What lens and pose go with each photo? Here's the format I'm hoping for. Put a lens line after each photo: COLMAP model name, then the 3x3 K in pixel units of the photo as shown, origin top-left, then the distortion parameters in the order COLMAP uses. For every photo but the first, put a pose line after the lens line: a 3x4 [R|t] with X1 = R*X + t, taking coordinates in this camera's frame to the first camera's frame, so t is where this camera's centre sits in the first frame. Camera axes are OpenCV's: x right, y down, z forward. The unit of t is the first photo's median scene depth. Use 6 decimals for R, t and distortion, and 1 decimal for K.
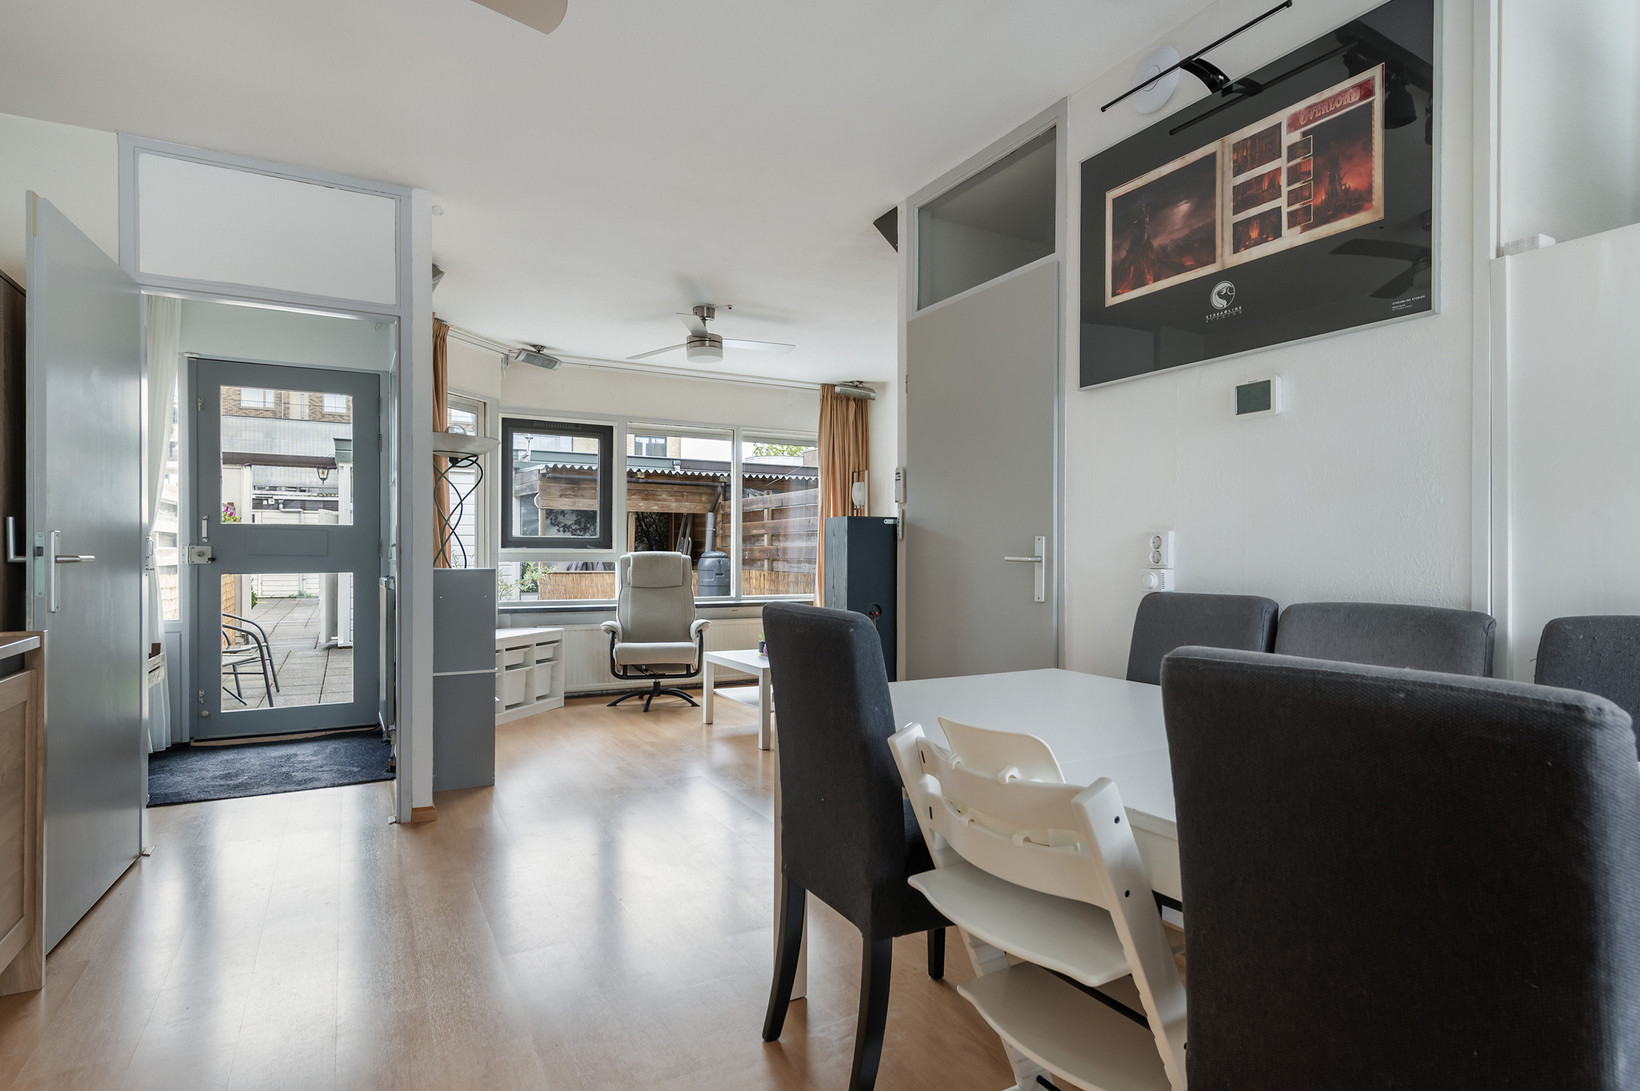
lens RADIAL K [[849.1, 0, 815.7], [0, 849.1, 546.8], [0, 0, 1]] dist [0.022607, -0.008386]
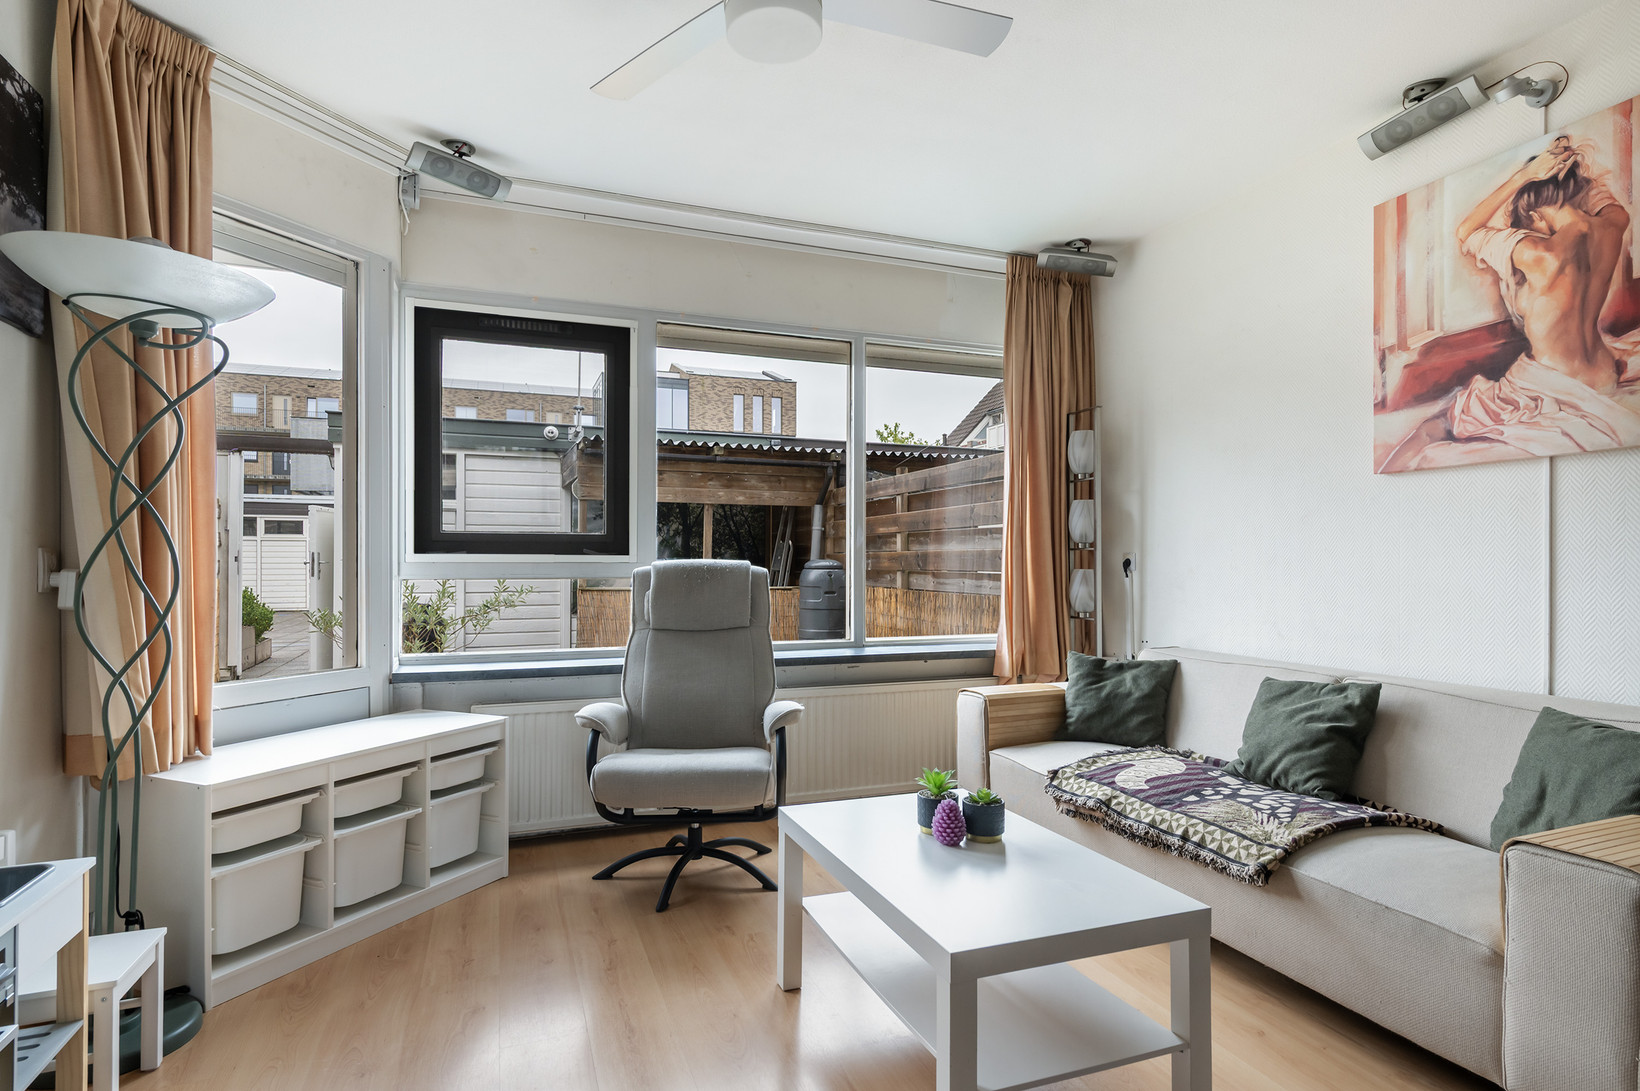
lens RADIAL K [[849.1, 0, 822.9], [0, 849.1, 552.2], [0, 0, 1]] dist [0.022607, -0.008386]
pose [[0.991849, -0.002450, -0.127394, -0.043764], [0.001999, 0.999991, -0.003672, 0.002798], [0.127402, 0.003387, 0.991845, 0.441710]]
